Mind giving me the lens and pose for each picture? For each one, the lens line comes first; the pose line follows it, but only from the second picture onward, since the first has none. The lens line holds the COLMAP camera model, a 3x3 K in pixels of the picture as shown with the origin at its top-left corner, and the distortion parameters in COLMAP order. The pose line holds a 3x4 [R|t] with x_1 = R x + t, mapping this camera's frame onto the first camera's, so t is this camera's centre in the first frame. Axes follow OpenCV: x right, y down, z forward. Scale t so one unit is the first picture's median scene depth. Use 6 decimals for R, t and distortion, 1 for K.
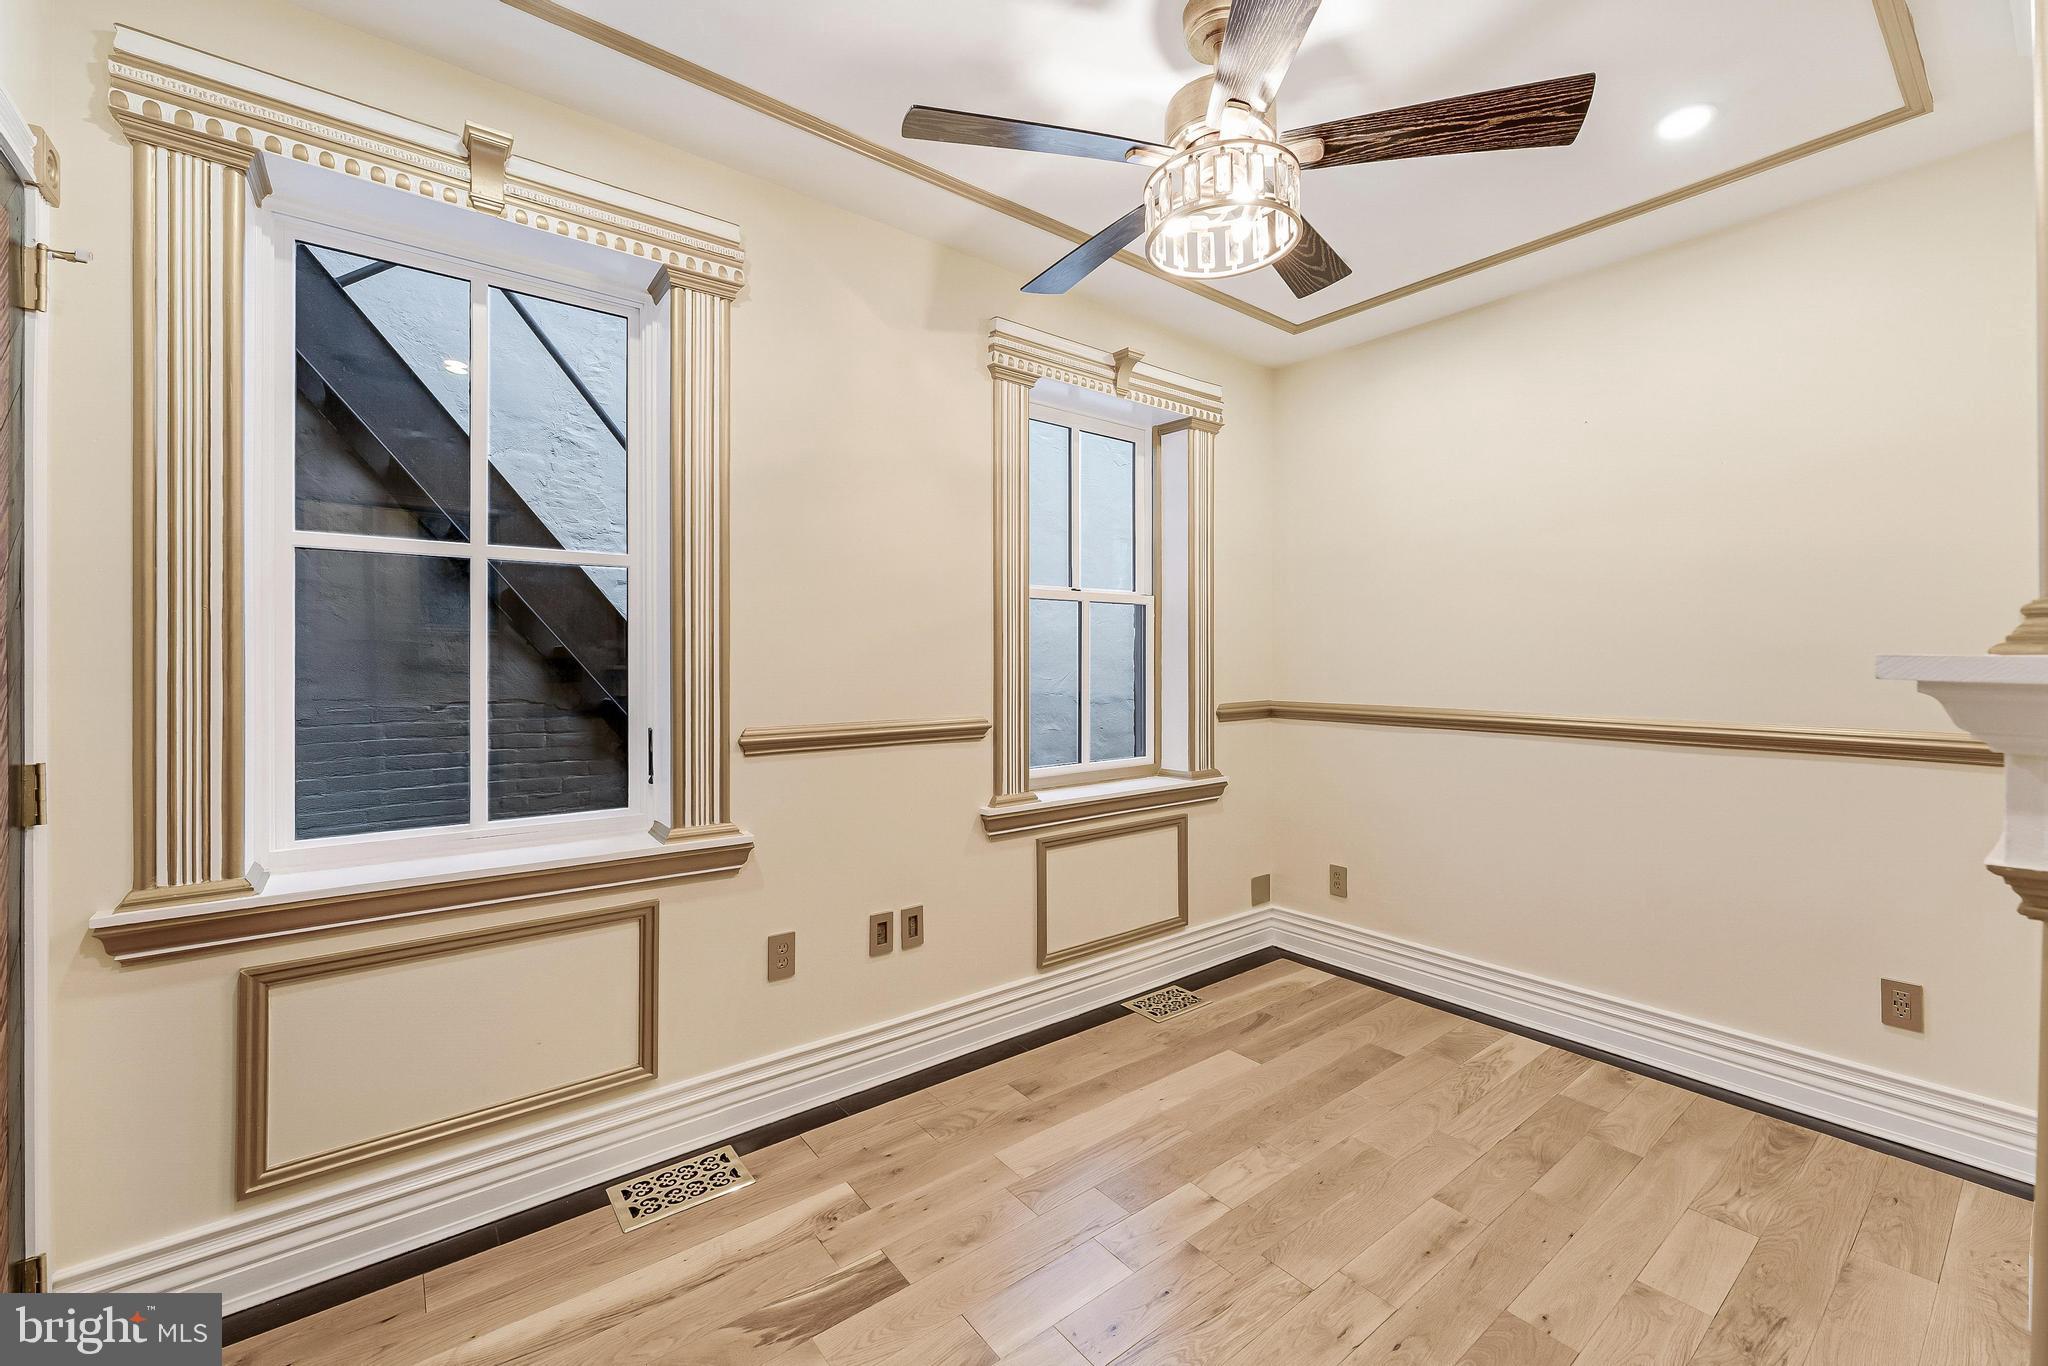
lens RADIAL K [[825.9, 0, 1030.5], [0, 825.9, 668.0], [0, 0, 1]] dist [0.000869, -0.000172]
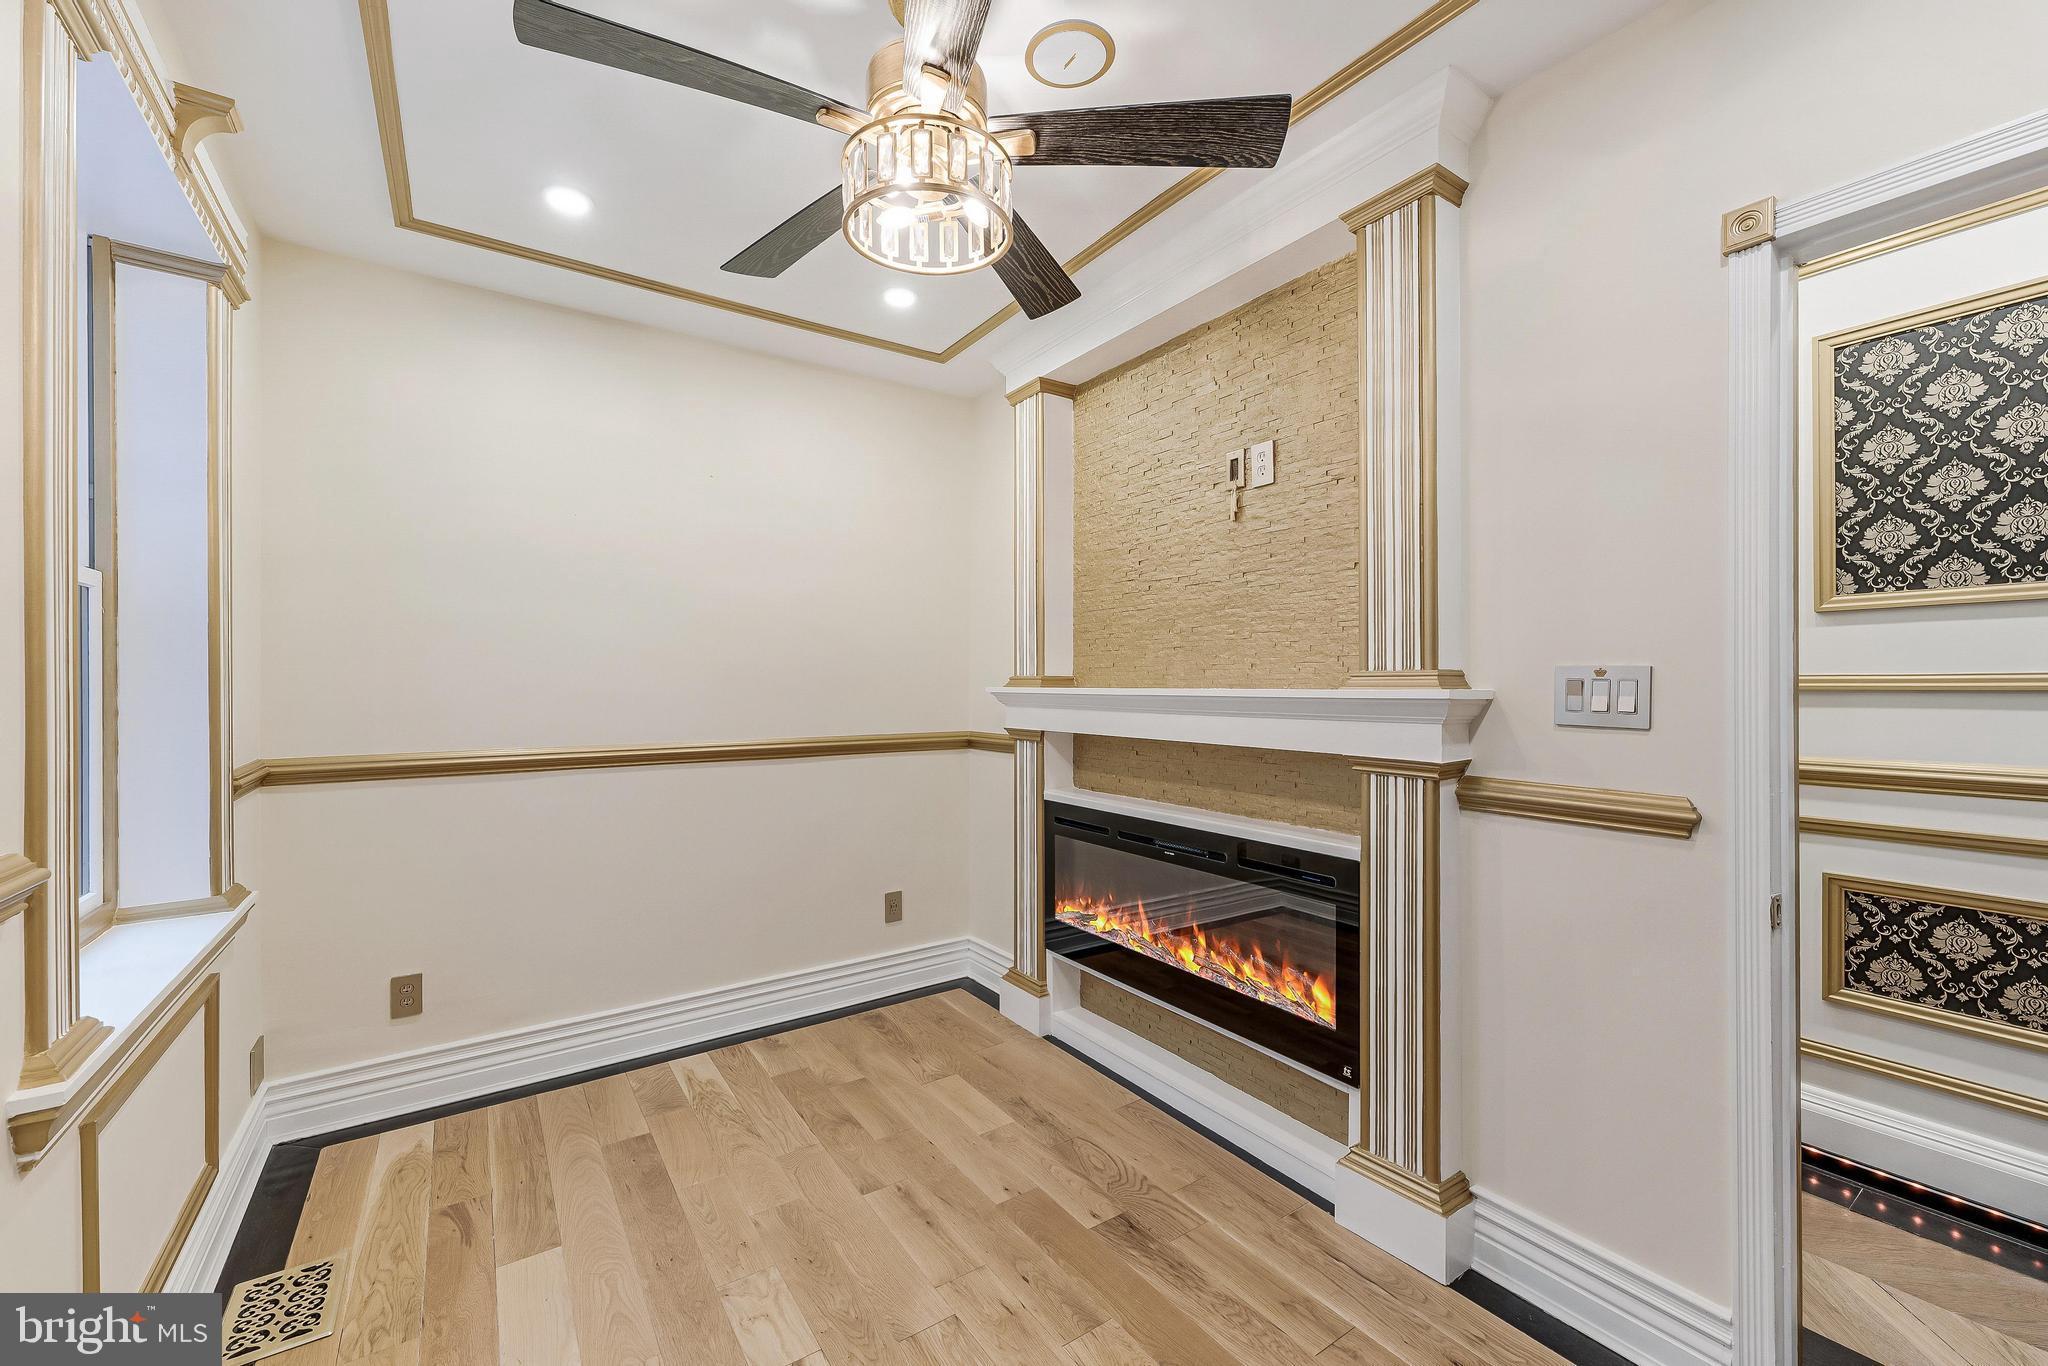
lens RADIAL K [[822.6, 0, 1025.6], [0, 822.6, 688.1], [0, 0, 1]] dist [-0.001268, -0.000184]
pose [[0.064158, -0.003166, 0.997935, -0.491199], [0.015010, 0.999885, 0.002208, -0.011370], [-0.997827, 0.014838, 0.064198, 0.628176]]
